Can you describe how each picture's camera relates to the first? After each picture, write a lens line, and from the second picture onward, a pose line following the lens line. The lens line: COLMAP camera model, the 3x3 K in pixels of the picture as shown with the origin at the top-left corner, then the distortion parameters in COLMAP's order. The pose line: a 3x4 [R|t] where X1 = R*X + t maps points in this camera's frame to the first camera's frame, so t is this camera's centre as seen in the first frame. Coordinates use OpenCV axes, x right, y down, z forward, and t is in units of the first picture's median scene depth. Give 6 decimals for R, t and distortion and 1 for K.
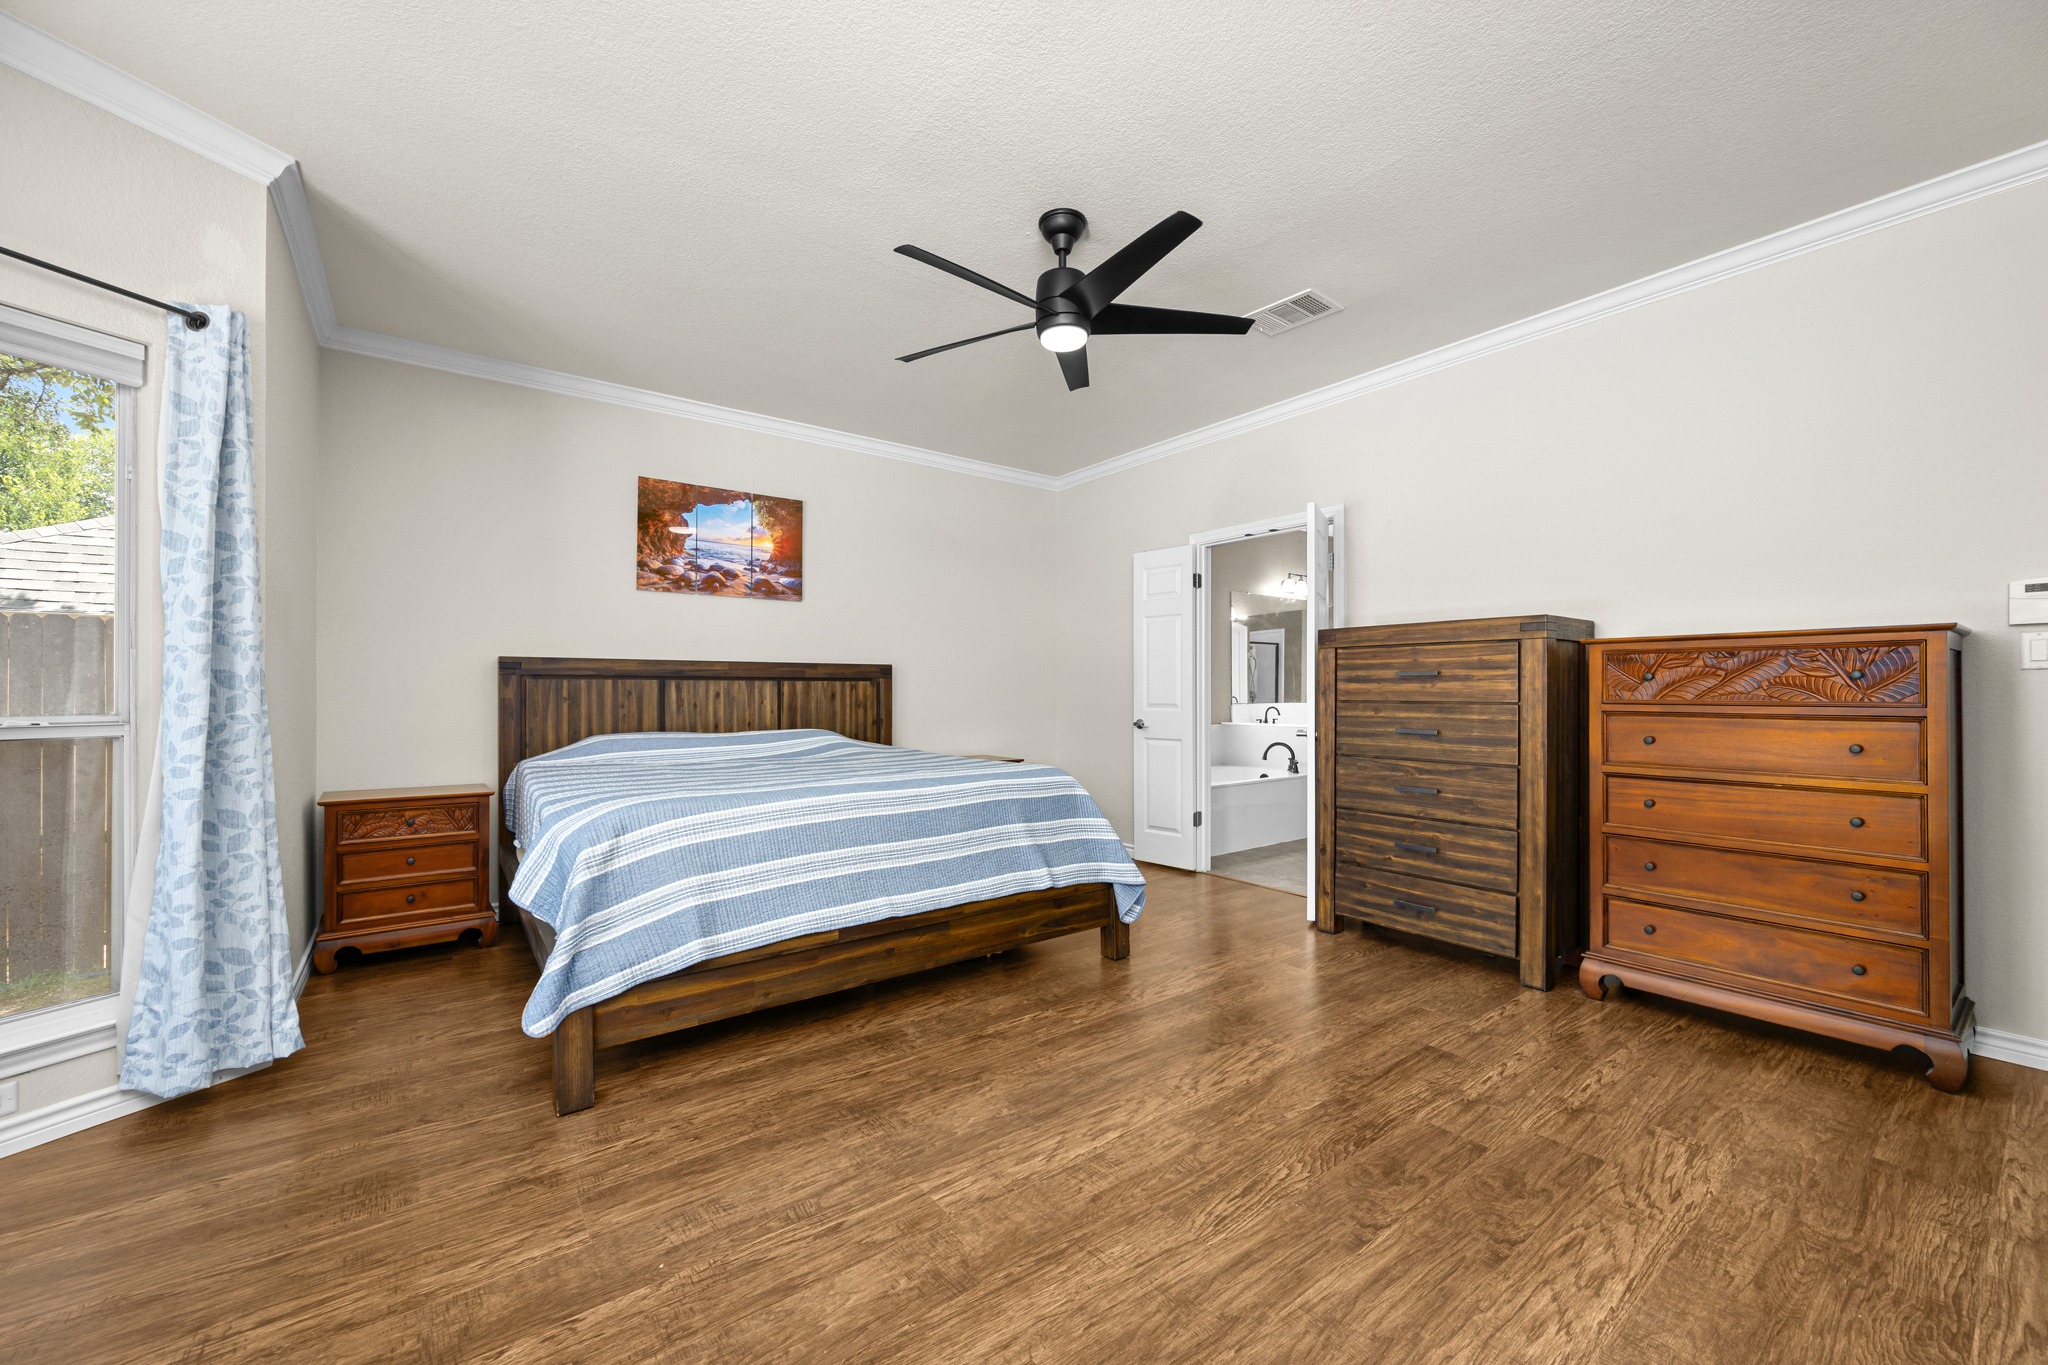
lens RADIAL K [[797.8, 0, 1016.2], [0, 797.8, 687.4], [0, 0, 1]] dist [-0.001270, -0.000200]
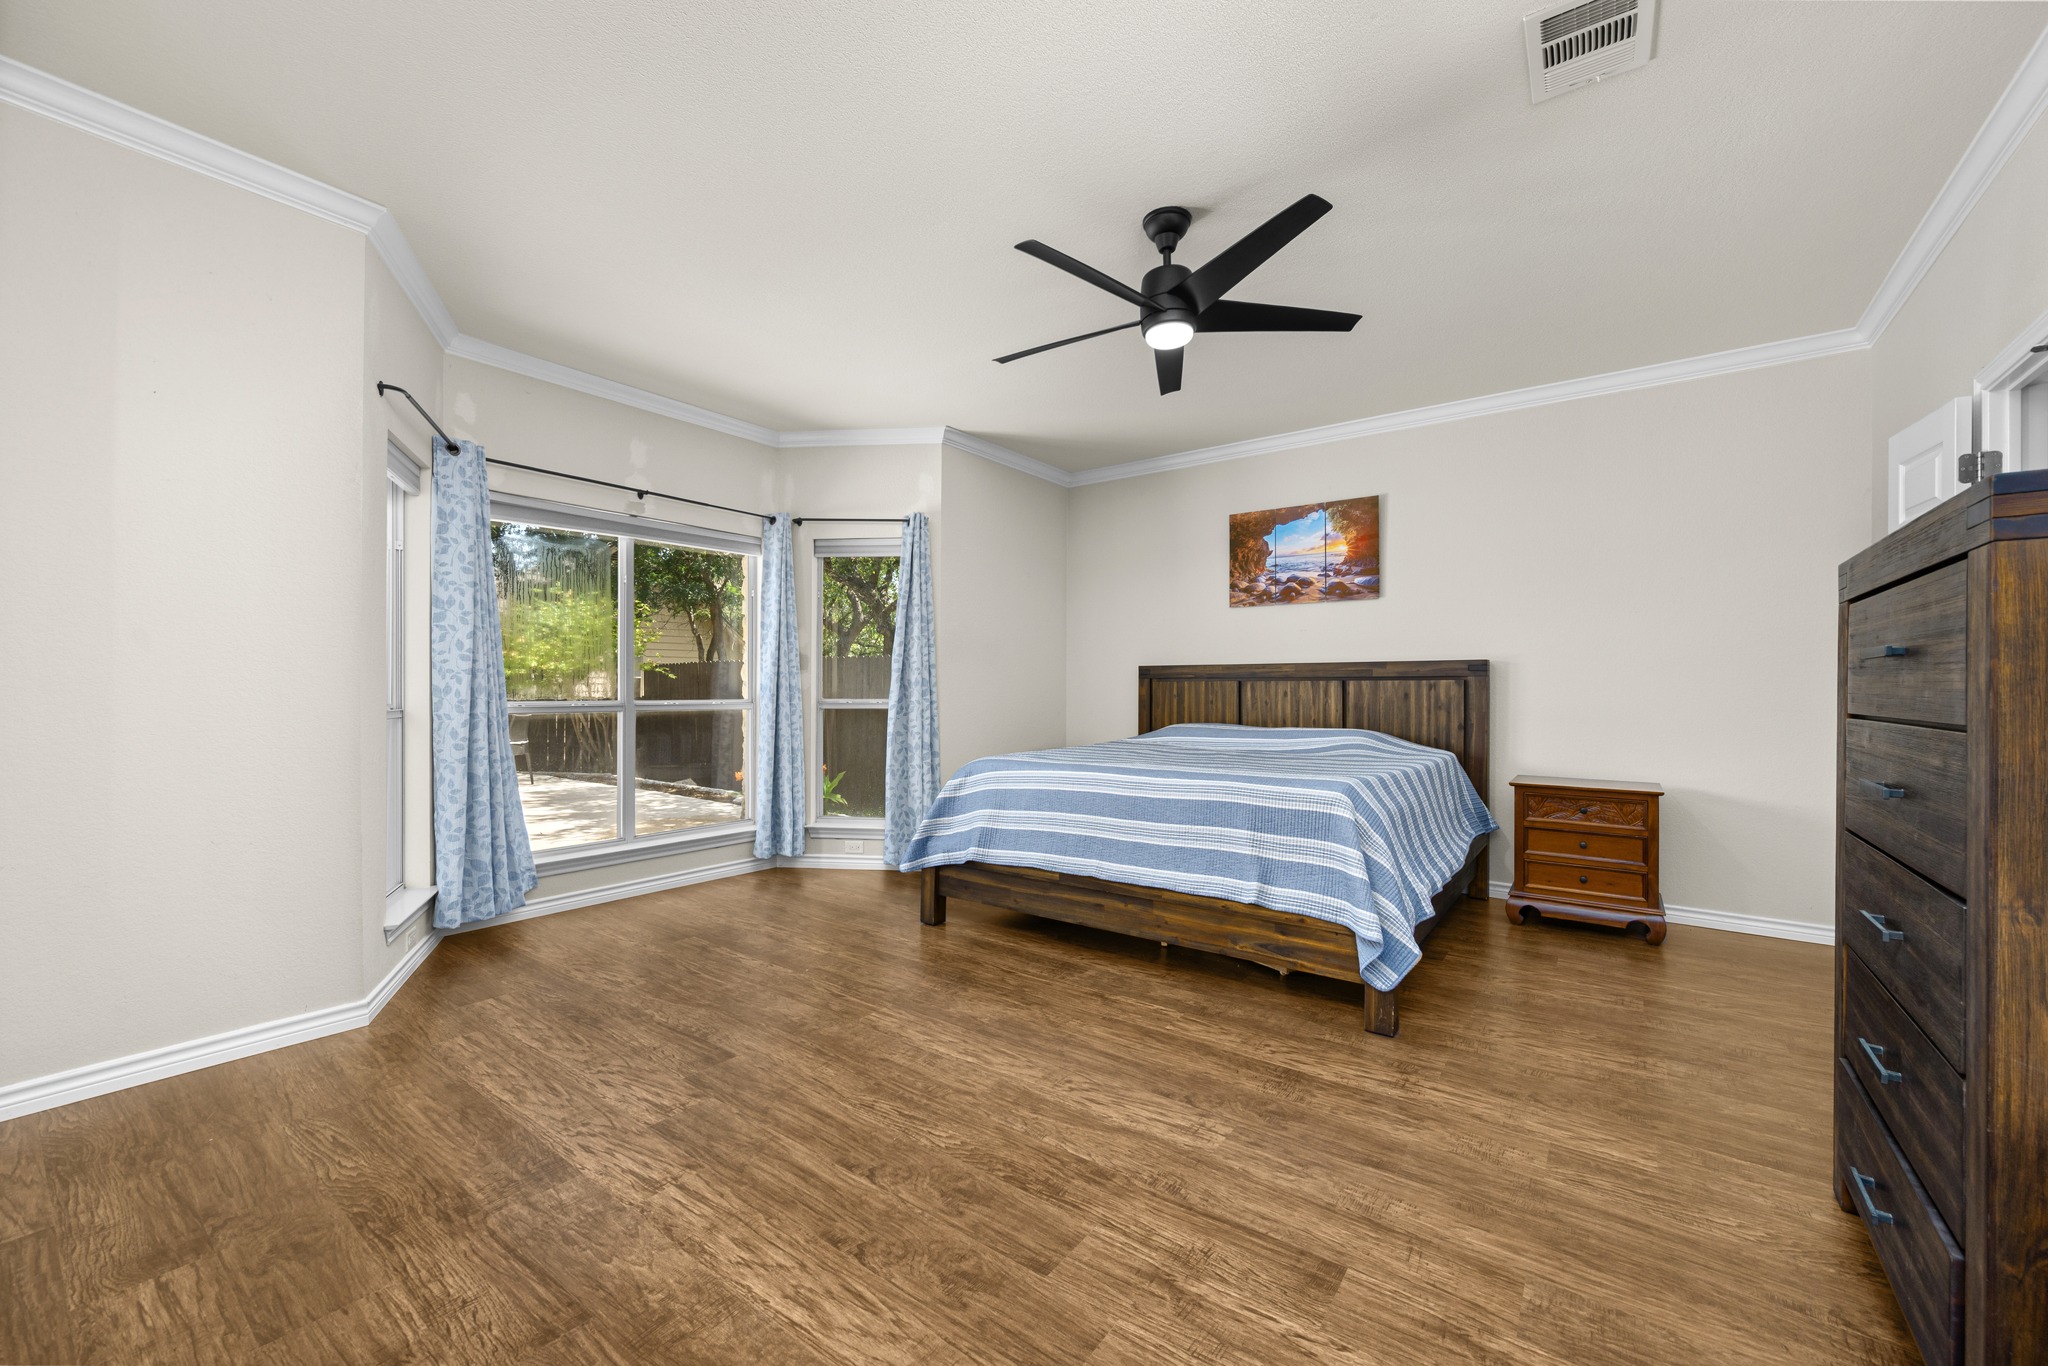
lens RADIAL K [[797.8, 0, 1017.8], [0, 797.8, 686.8], [0, 0, 1]] dist [-0.001270, -0.000200]
pose [[0.280051, -0.002108, -0.959983, 0.851292], [0.000490, 0.999998, -0.002053, 0.002074], [0.959985, 0.000105, 0.280052, 0.481597]]
